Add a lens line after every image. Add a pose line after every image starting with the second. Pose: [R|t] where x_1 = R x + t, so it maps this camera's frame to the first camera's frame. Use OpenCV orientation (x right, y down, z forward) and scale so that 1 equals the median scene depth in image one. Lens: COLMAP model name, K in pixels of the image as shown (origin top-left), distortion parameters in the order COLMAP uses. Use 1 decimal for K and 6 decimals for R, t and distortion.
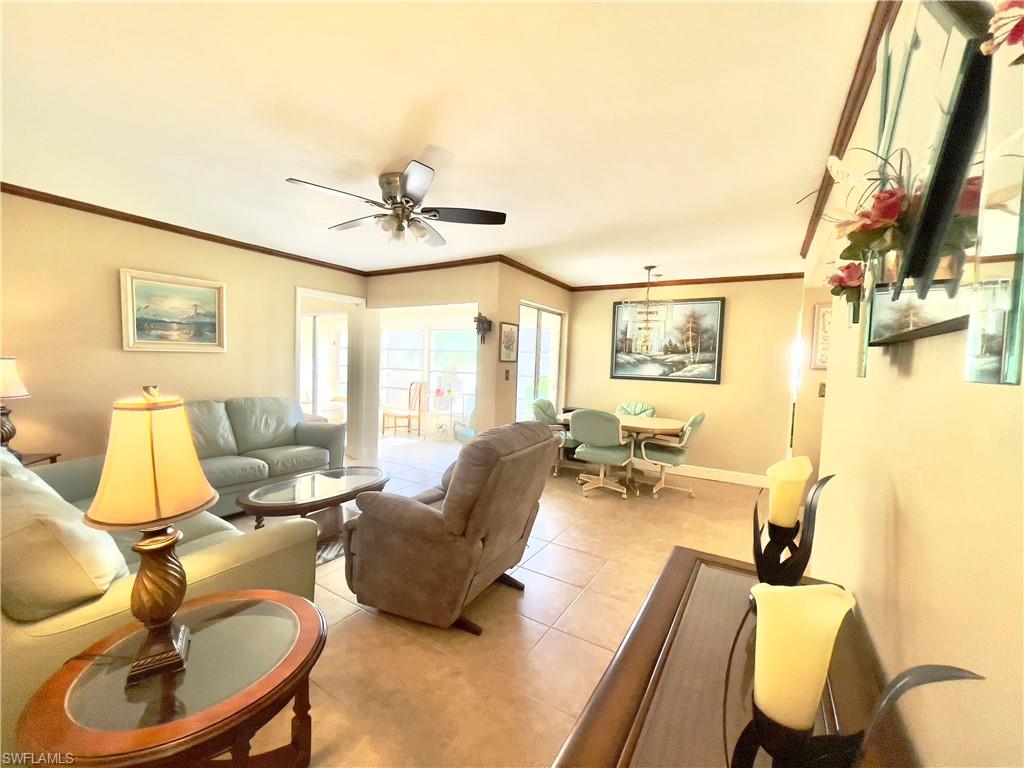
lens RADIAL K [[414.0, 0, 510.4], [0, 414.0, 386.2], [0, 0, 1]] dist [-0.010459, 0.007093]
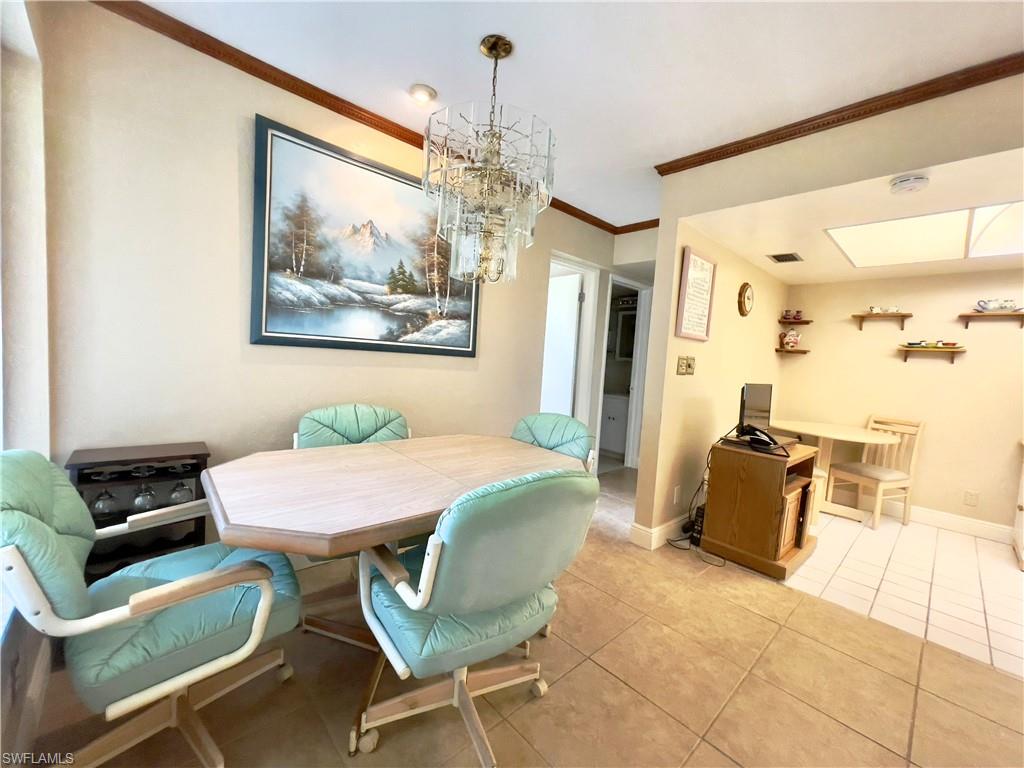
lens RADIAL K [[414.0, 0, 514.1], [0, 414.0, 383.8], [0, 0, 1]] dist [-0.010459, 0.007093]
pose [[0.245492, -0.081490, 0.965968, -0.039435], [0.002077, 0.996502, 0.083538, -0.015415], [-0.969396, -0.018502, 0.244802, 0.782324]]
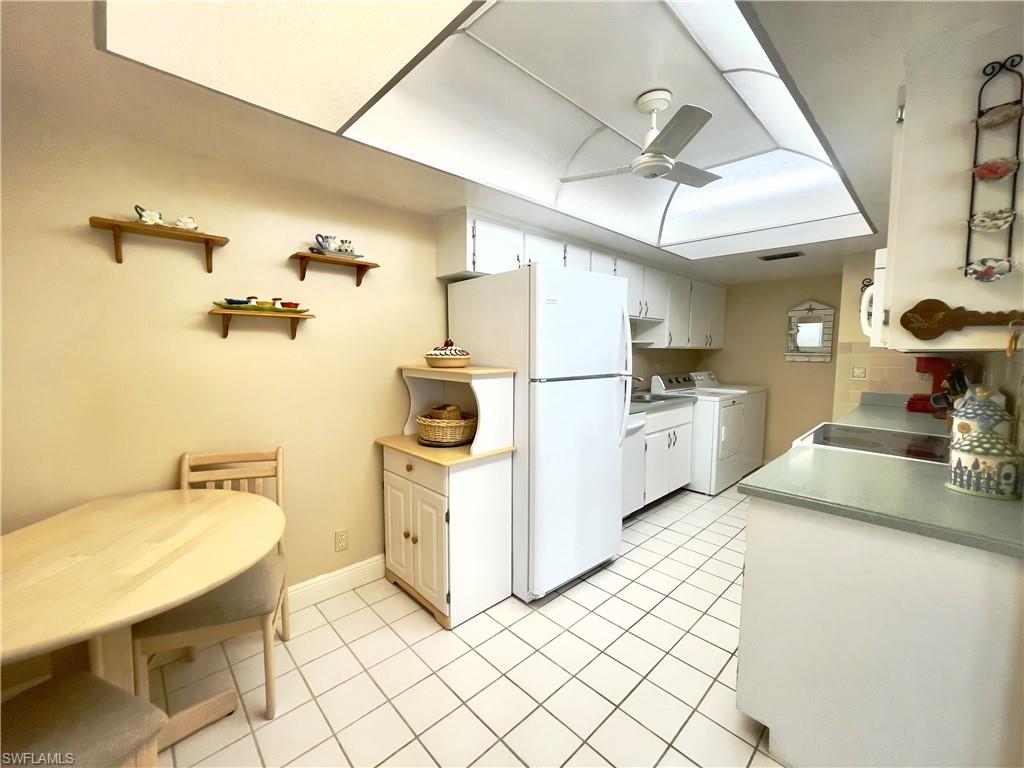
lens RADIAL K [[414.0, 0, 511.9], [0, 414.0, 382.8], [0, 0, 1]] dist [-0.010459, 0.007093]
pose [[-0.971694, -0.056719, 0.229333, 0.478873], [-0.022504, 0.988560, 0.149141, -0.012506], [-0.235168, 0.139758, -0.961854, 0.598012]]
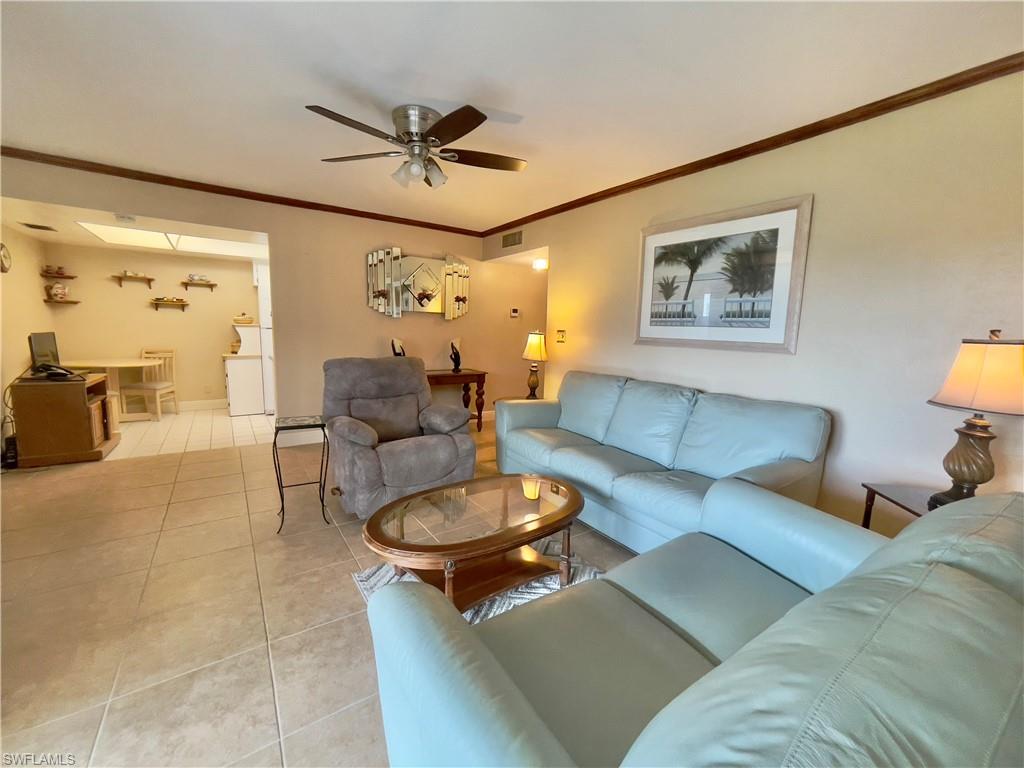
lens RADIAL K [[414.0, 0, 512.8], [0, 414.0, 391.1], [0, 0, 1]] dist [-0.010459, 0.007093]
pose [[-0.921839, -0.115689, 0.369904, -0.447278], [-0.035804, 0.975750, 0.215942, -0.052297], [-0.385915, 0.185819, -0.903626, 0.949569]]
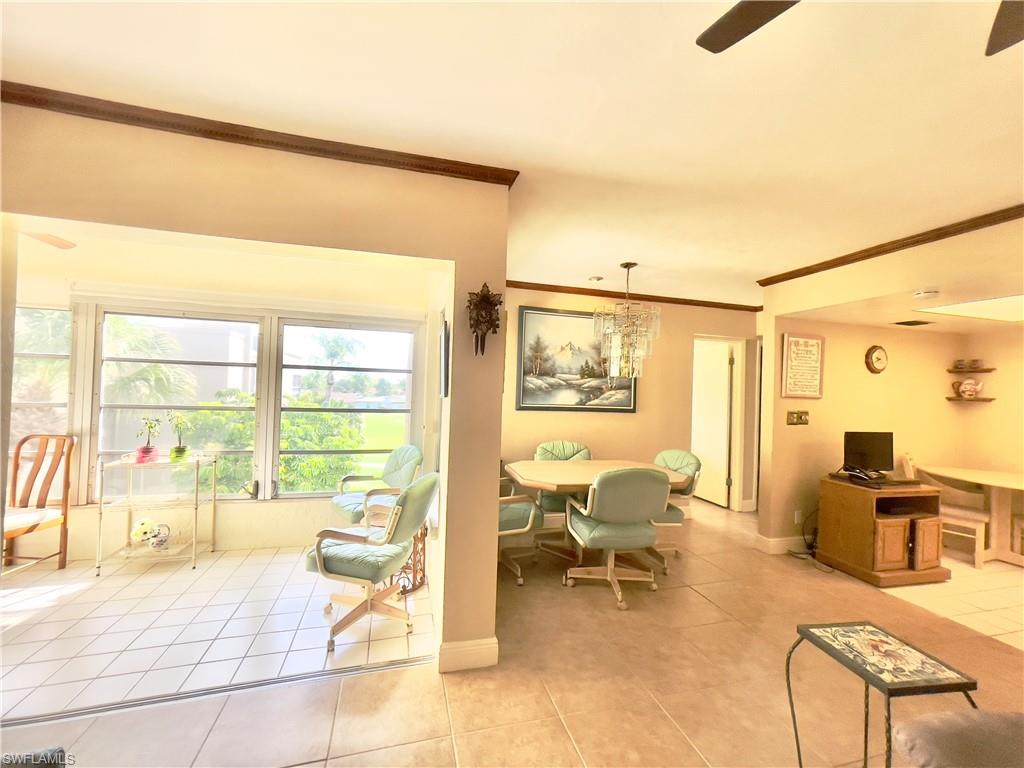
lens RADIAL K [[414.0, 0, 507.5], [0, 414.0, 384.5], [0, 0, 1]] dist [-0.010459, 0.007093]
pose [[0.672109, -0.001490, 0.740450, -0.332316], [0.034430, 0.998979, -0.029242, -0.047556], [-0.739651, 0.045147, 0.671475, 0.583315]]
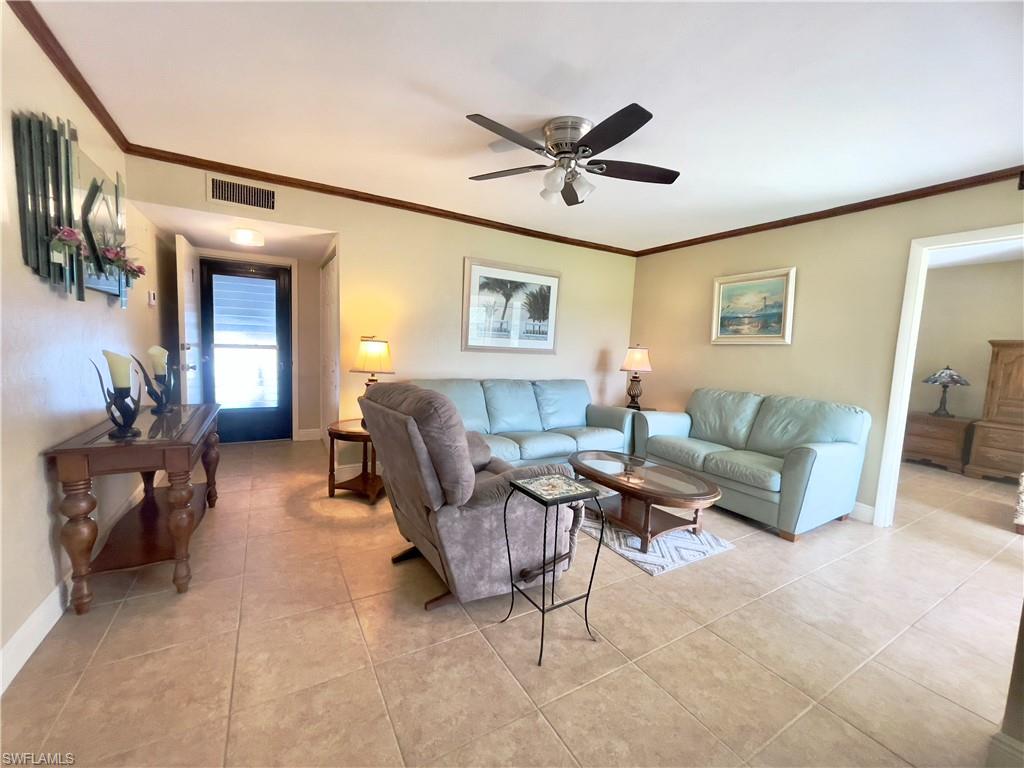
lens RADIAL K [[414.0, 0, 511.6], [0, 414.0, 387.2], [0, 0, 1]] dist [-0.010459, 0.007093]
pose [[-0.456198, 0.034006, -0.889228, 0.311042], [-0.110533, 0.989366, 0.094541, -0.005820], [0.882987, 0.141419, -0.447588, 0.701386]]
